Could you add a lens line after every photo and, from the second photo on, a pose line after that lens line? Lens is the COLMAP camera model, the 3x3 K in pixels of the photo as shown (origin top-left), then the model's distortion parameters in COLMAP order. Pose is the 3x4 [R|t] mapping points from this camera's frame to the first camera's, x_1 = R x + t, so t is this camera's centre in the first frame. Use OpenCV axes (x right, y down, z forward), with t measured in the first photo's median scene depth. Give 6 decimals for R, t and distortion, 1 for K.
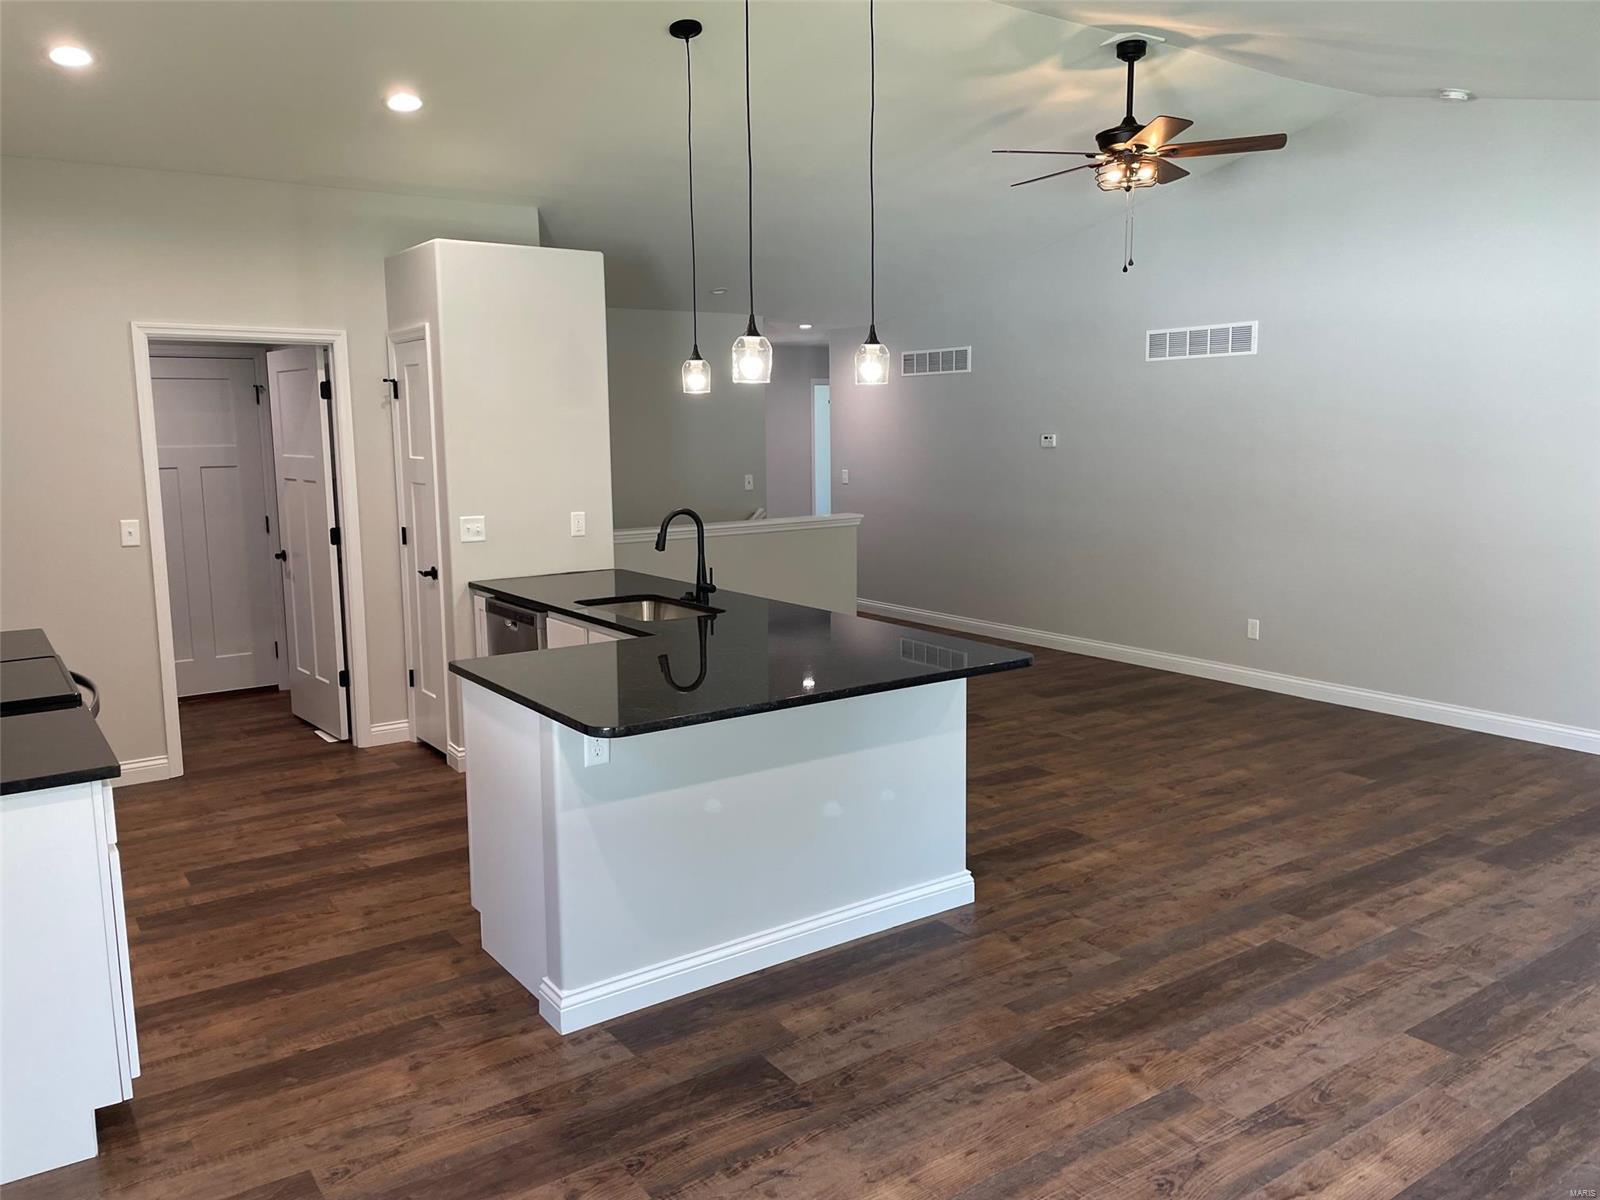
lens RADIAL K [[1209.4, 0, 798.3], [0, 1209.4, 592.6], [0, 0, 1]] dist [0.087049, -0.116162]
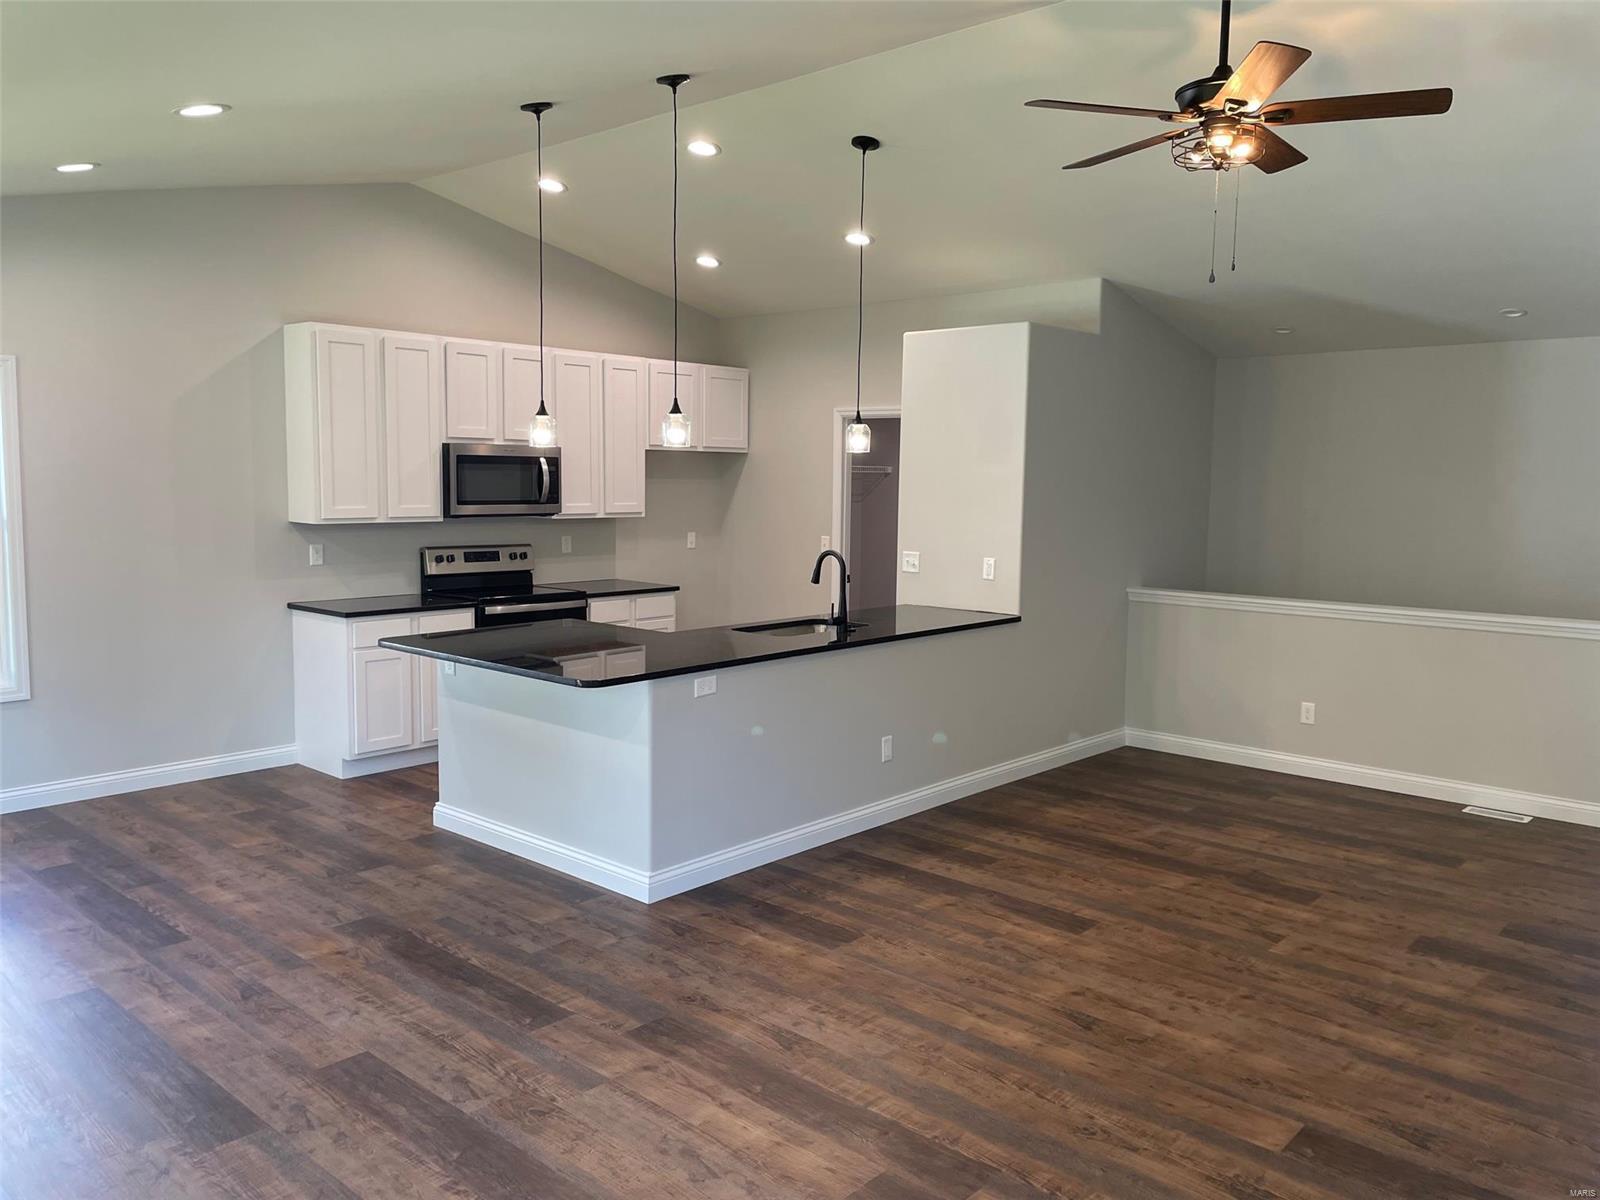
lens RADIAL K [[1209.4, 0, 798.3], [0, 1209.4, 592.6], [0, 0, 1]] dist [0.087049, -0.116162]
pose [[0.220876, 0.111856, -0.968866, 1.236175], [-0.151675, 0.985255, 0.079170, -0.139861], [0.963436, 0.129466, 0.234585, 0.836213]]
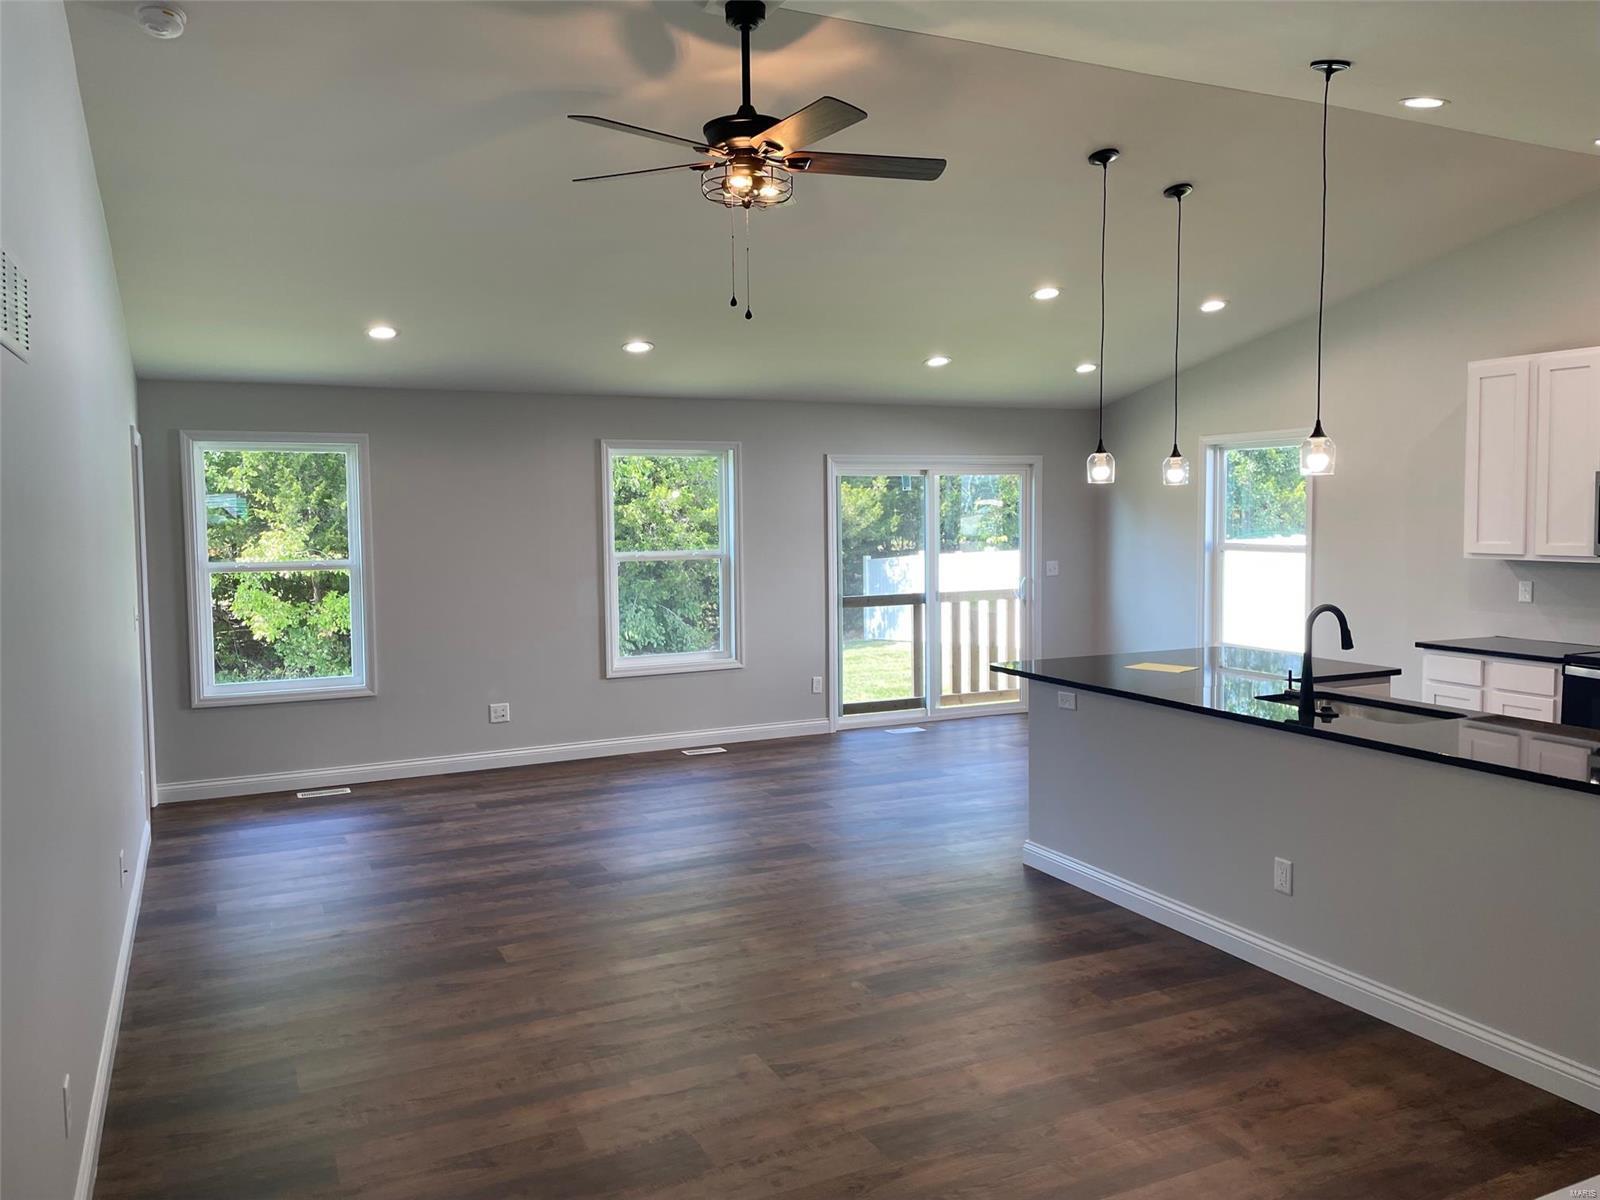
lens RADIAL K [[1209.4, 0, 798.3], [0, 1209.4, 592.6], [0, 0, 1]] dist [0.087049, -0.116162]
pose [[-0.986065, 0.011215, 0.165981, 0.162471], [0.045805, 0.977464, 0.206073, -0.336059], [-0.159929, 0.210804, -0.964357, 2.300540]]
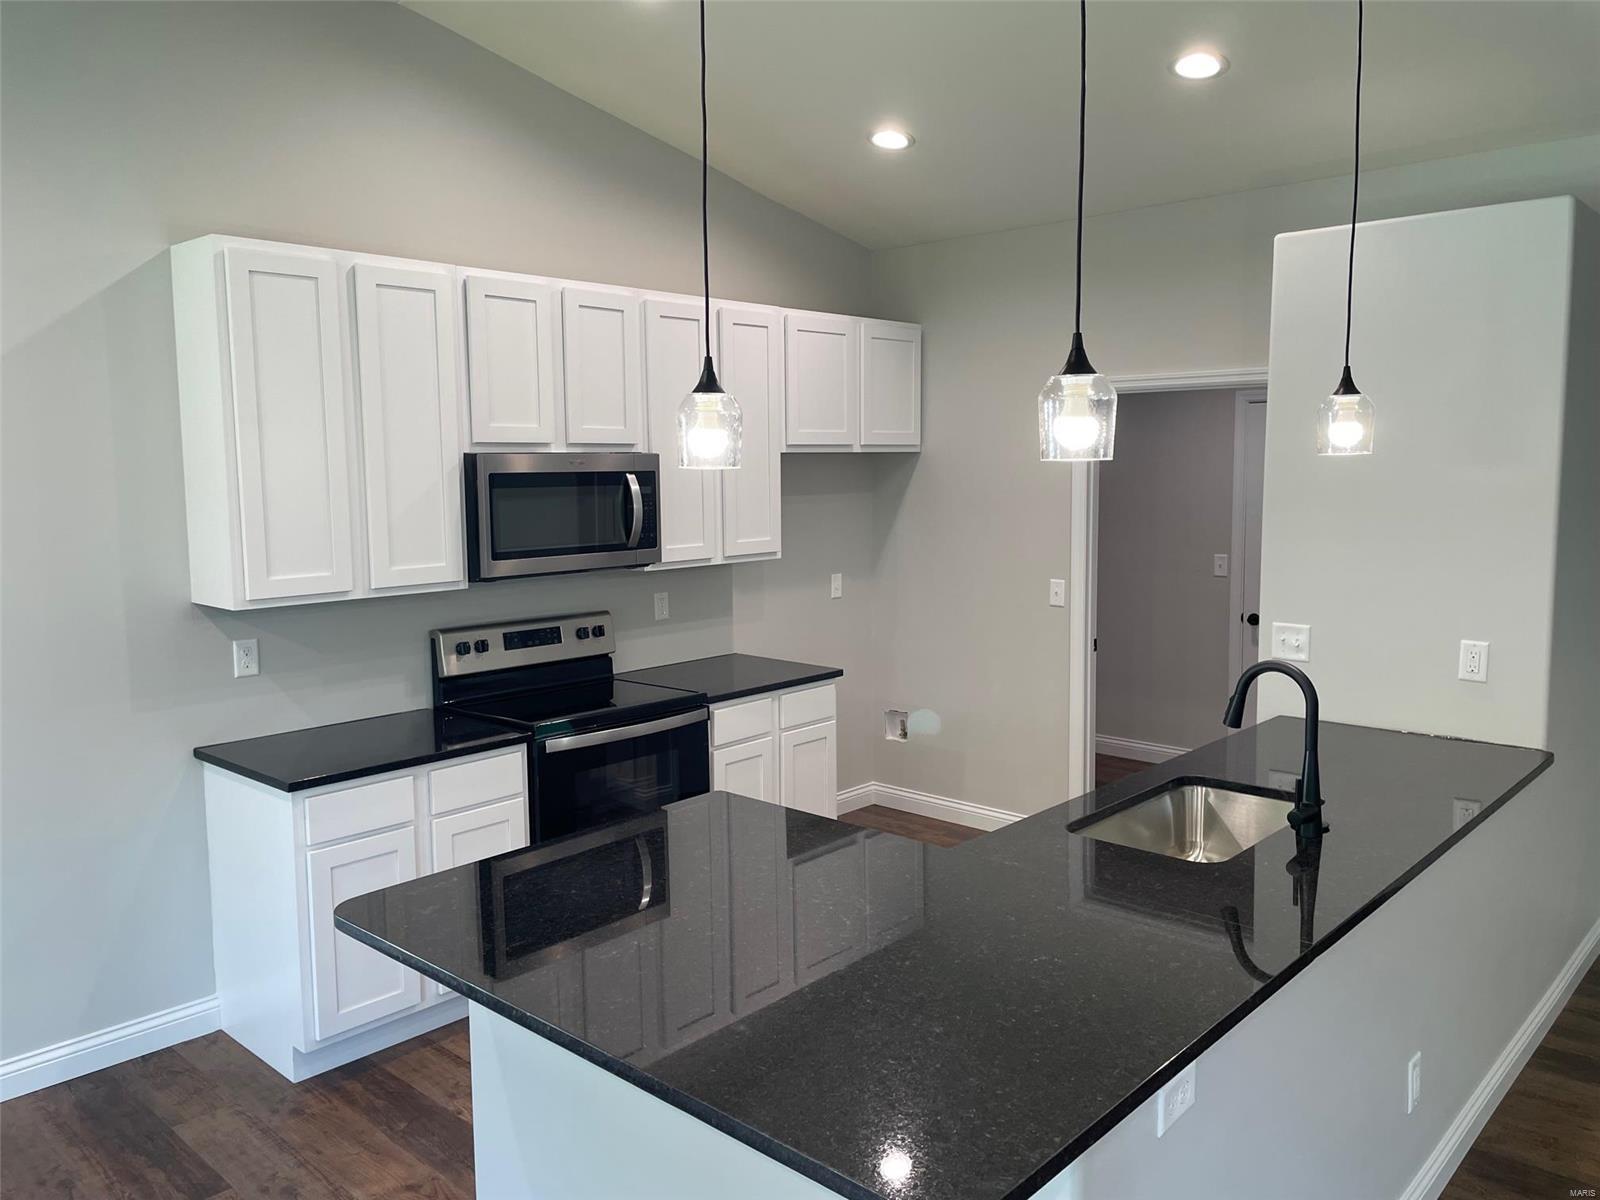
lens RADIAL K [[1208.6, 0, 808.1], [0, 1208.6, 588.2], [0, 0, 1]] dist [0.085245, -0.119233]
pose [[0.217759, 0.112021, -0.969553, 0.477064], [-0.128444, 0.988041, 0.085309, -0.147452], [0.967514, 0.105956, 0.229543, 0.784356]]
